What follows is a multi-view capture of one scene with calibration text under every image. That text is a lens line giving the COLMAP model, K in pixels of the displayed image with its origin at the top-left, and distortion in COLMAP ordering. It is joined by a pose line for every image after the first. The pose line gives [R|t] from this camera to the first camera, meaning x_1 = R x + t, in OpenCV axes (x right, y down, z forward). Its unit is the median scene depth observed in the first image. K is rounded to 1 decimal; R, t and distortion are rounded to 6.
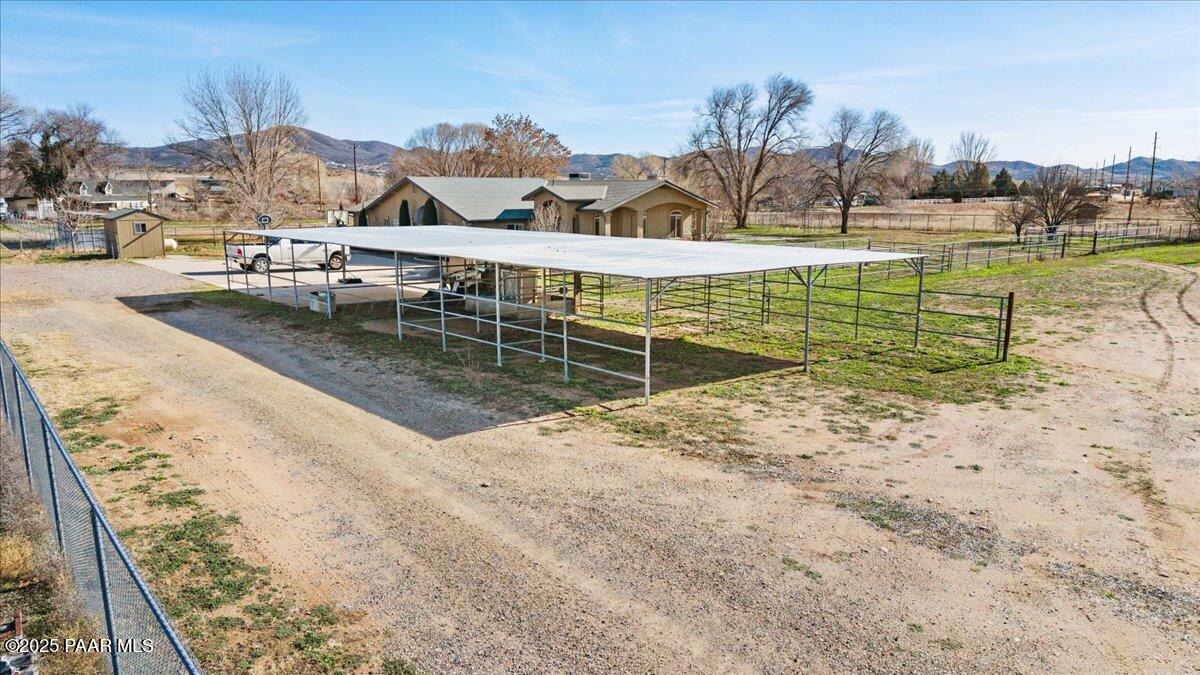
lens RADIAL K [[774.0, 0, 600.0], [0, 774.0, 337.5], [0, 0, 1]] dist [0.000230, -0.000149]
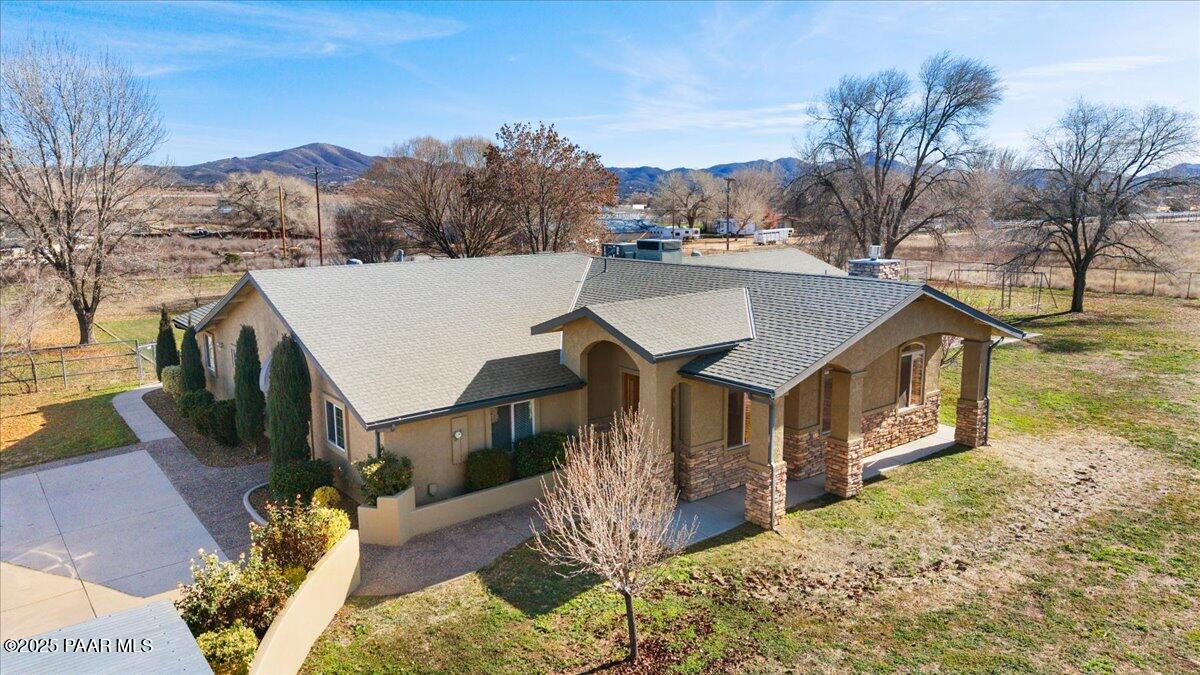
lens RADIAL K [[774.0, 0, 600.0], [0, 774.0, 337.5], [0, 0, 1]] dist [0.000230, -0.000149]
pose [[0.999231, -0.004942, -0.038906, -0.029469], [0.004348, 0.999873, -0.015316, -0.097600], [0.038976, 0.015135, 0.999126, 0.352007]]
